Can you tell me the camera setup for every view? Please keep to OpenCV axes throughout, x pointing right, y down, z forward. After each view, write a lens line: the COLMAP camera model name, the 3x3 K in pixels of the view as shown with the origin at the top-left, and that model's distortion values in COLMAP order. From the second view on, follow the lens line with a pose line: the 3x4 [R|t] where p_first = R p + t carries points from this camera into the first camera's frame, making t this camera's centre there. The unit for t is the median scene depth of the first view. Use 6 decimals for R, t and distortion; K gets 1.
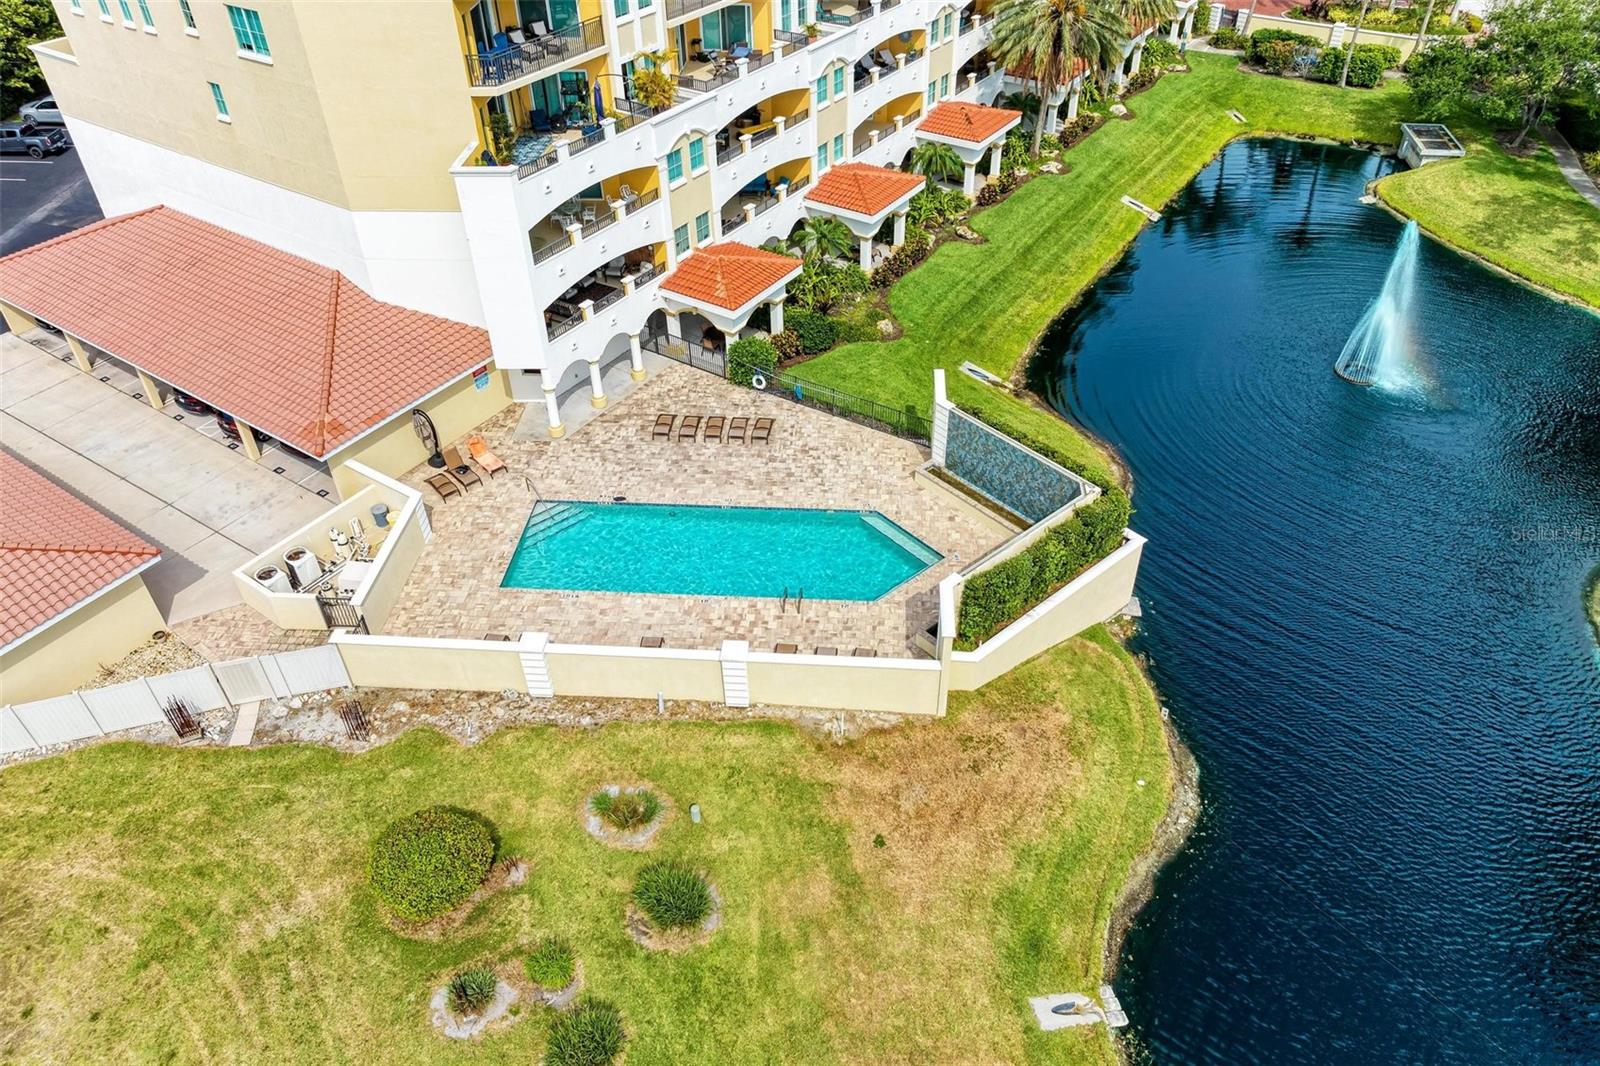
lens RADIAL K [[1113.1, 0, 800.0], [0, 1113.1, 533.0], [0, 0, 1]] dist [-0.031981, 0.023180]
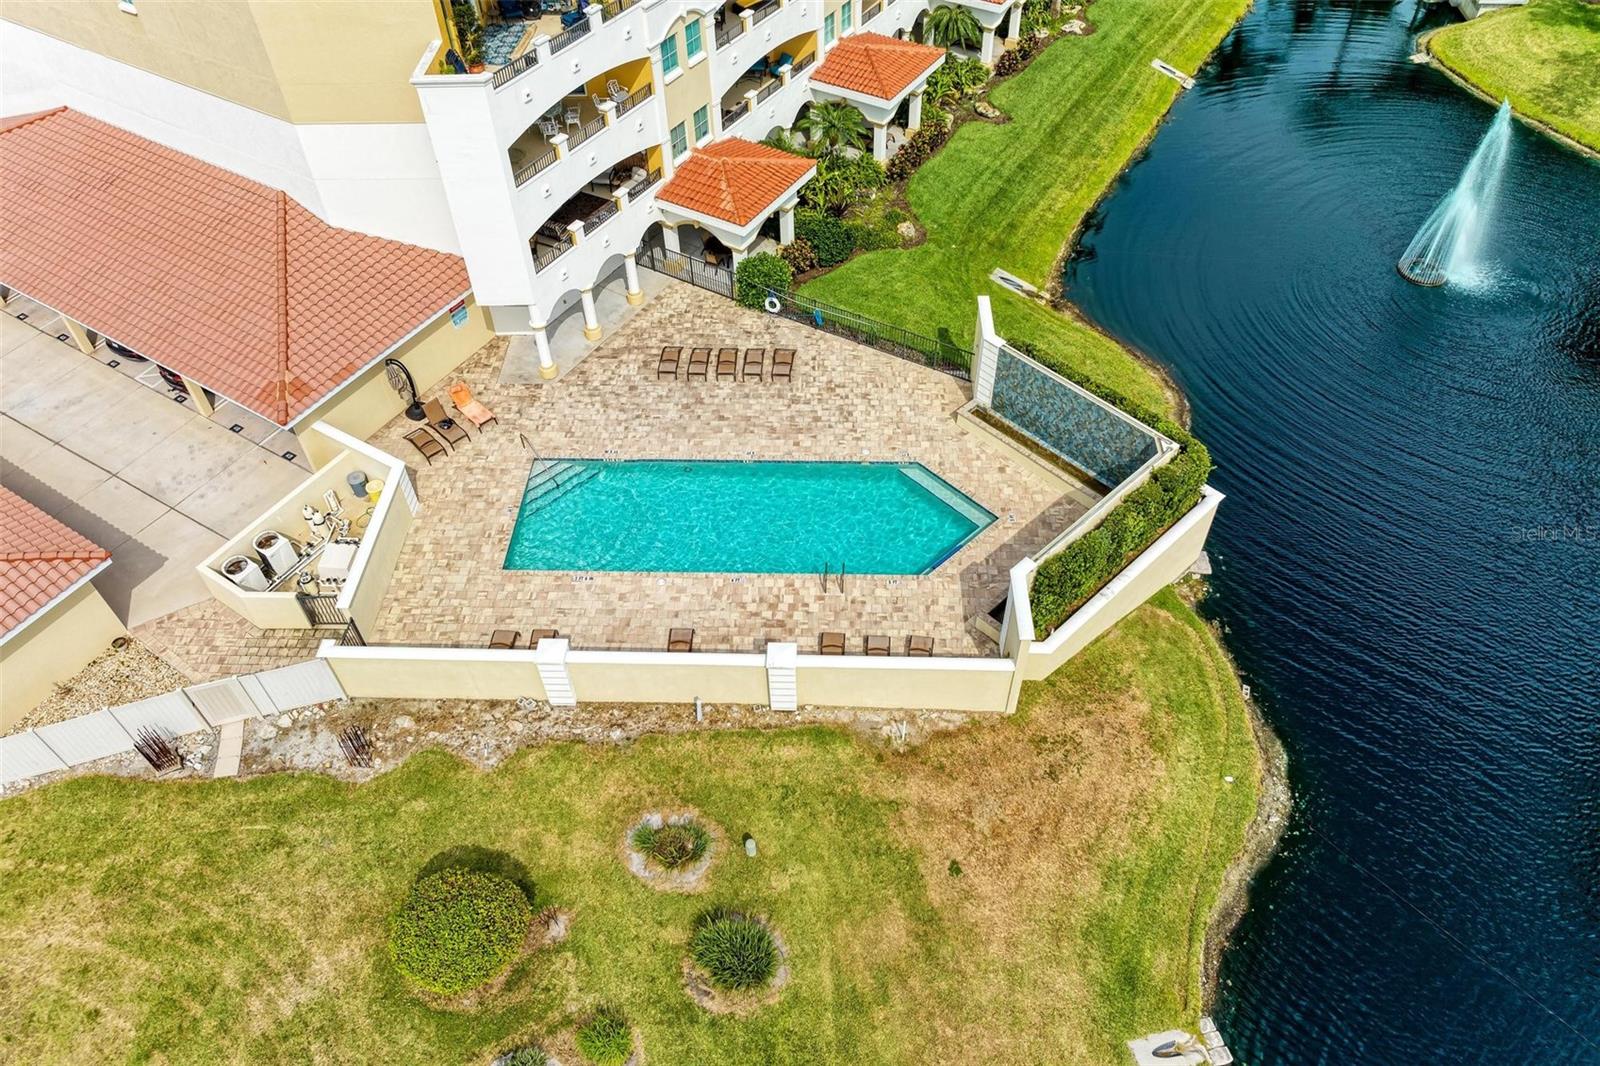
lens RADIAL K [[1113.1, 0, 800.0], [0, 1113.1, 533.0], [0, 0, 1]] dist [-0.031981, 0.023180]
pose [[0.999073, -0.031303, 0.029540, -0.060798], [0.026843, 0.989665, 0.140863, -0.103462], [-0.033644, -0.139940, 0.989588, 0.122304]]
